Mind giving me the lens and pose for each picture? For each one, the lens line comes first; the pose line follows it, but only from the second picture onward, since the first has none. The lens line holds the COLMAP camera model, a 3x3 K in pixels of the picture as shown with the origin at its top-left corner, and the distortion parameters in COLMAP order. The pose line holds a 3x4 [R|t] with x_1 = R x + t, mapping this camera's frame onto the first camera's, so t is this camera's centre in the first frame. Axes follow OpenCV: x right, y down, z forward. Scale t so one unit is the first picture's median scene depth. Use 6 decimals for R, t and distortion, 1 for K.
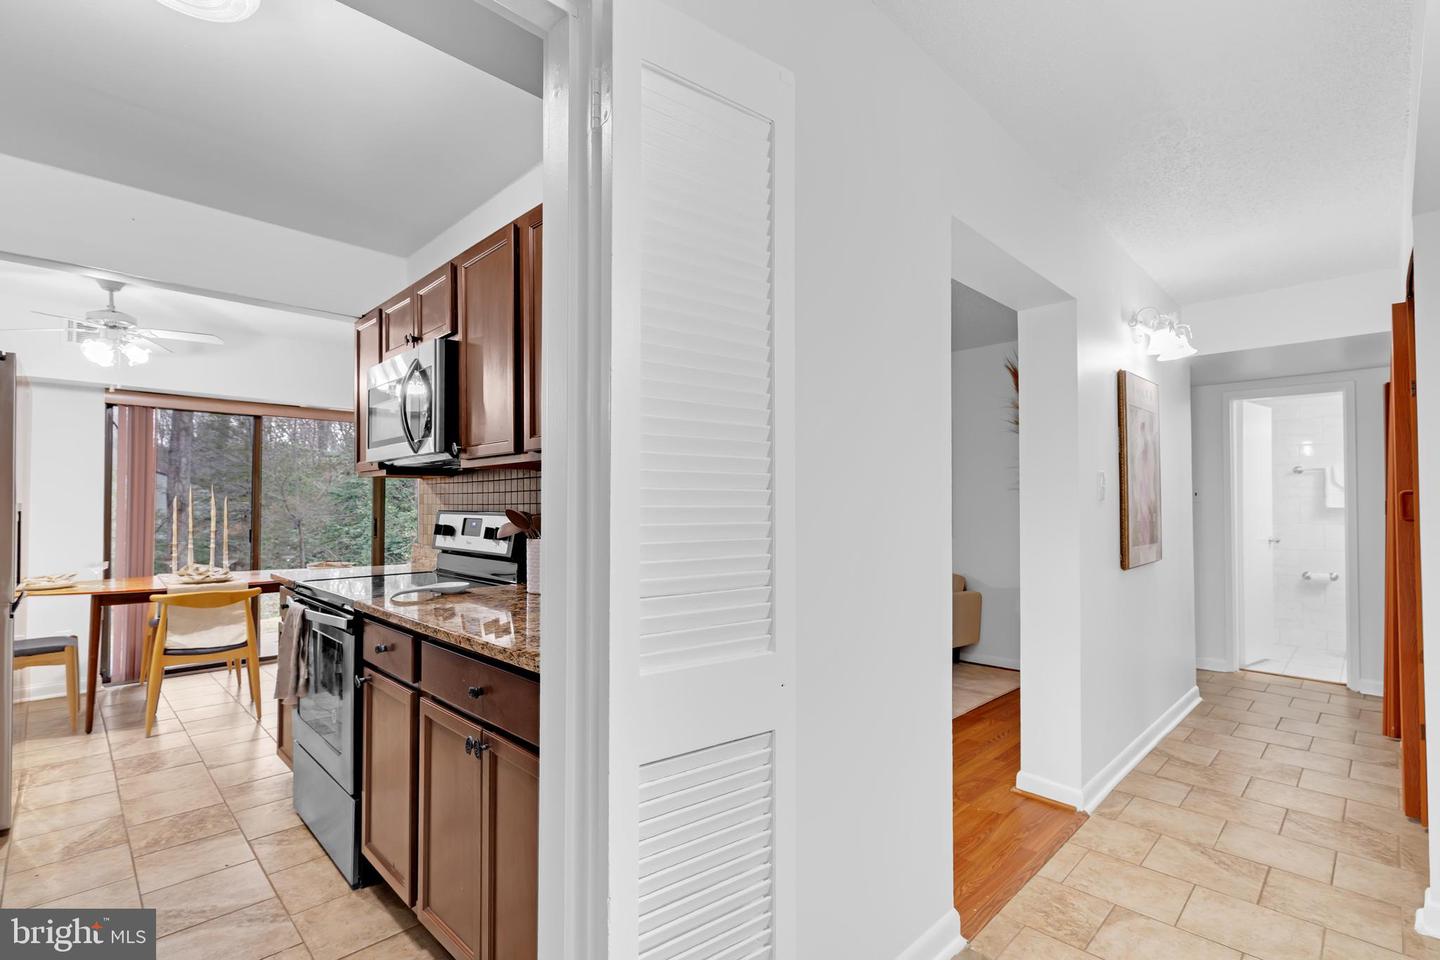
lens RADIAL K [[676.5, 0, 712.8], [0, 676.5, 491.4], [0, 0, 1]] dist [0.000253, 0.000405]
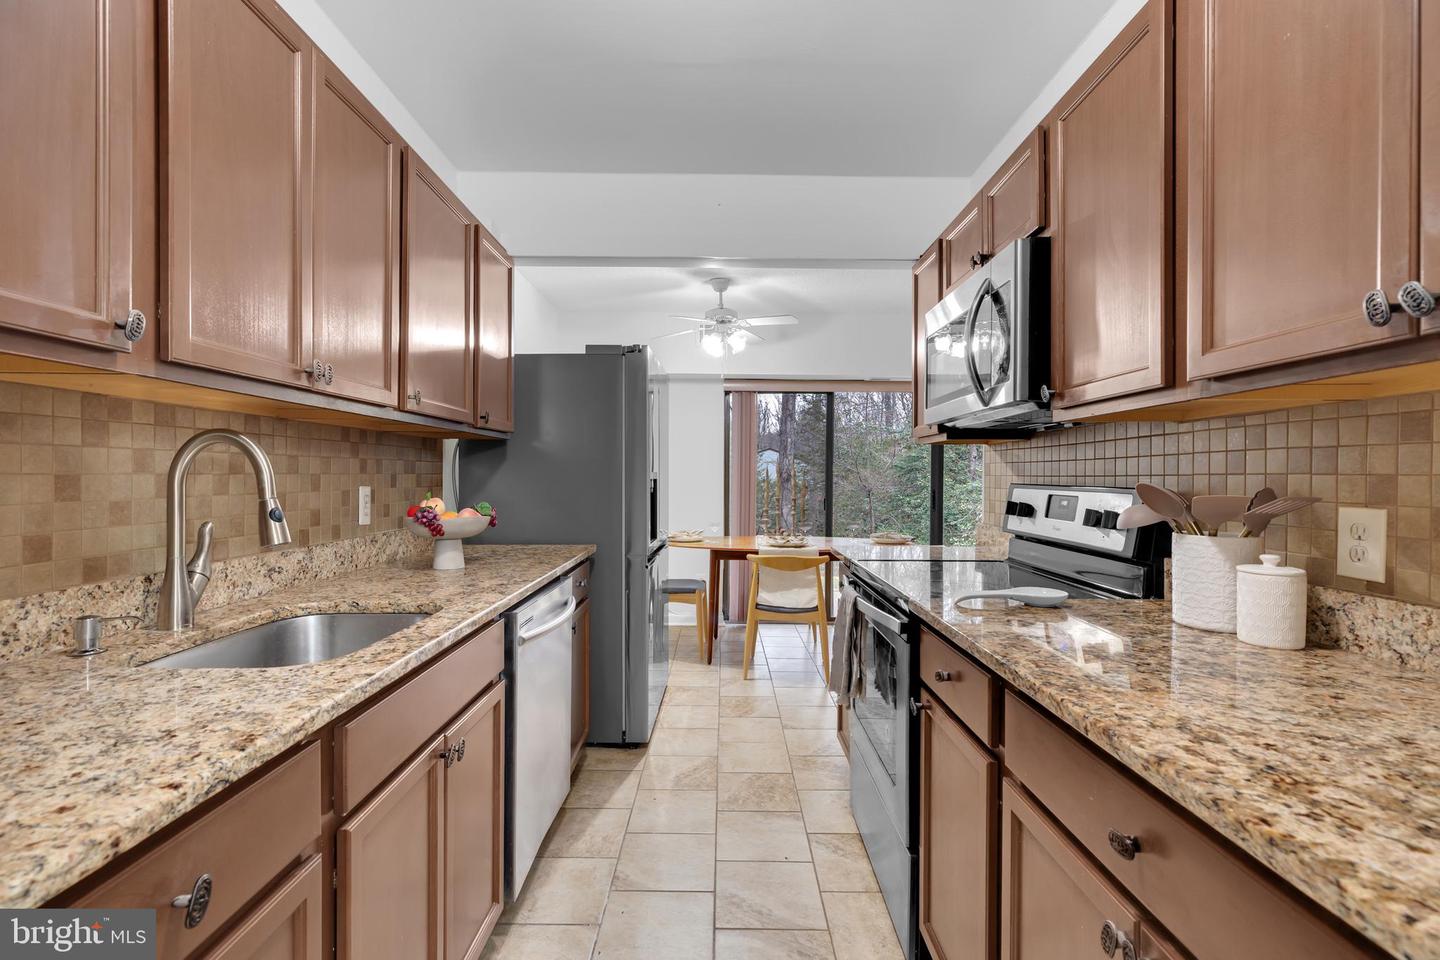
lens RADIAL K [[660.1, 0, 715.0], [0, 660.1, 476.7], [0, 0, 1]] dist [0.013383, 0.000026]
pose [[0.709928, 0.007651, -0.704232, -0.118879], [0.005381, 0.999853, 0.016287, 0.006414], [0.704253, -0.015352, 0.709783, 0.235216]]
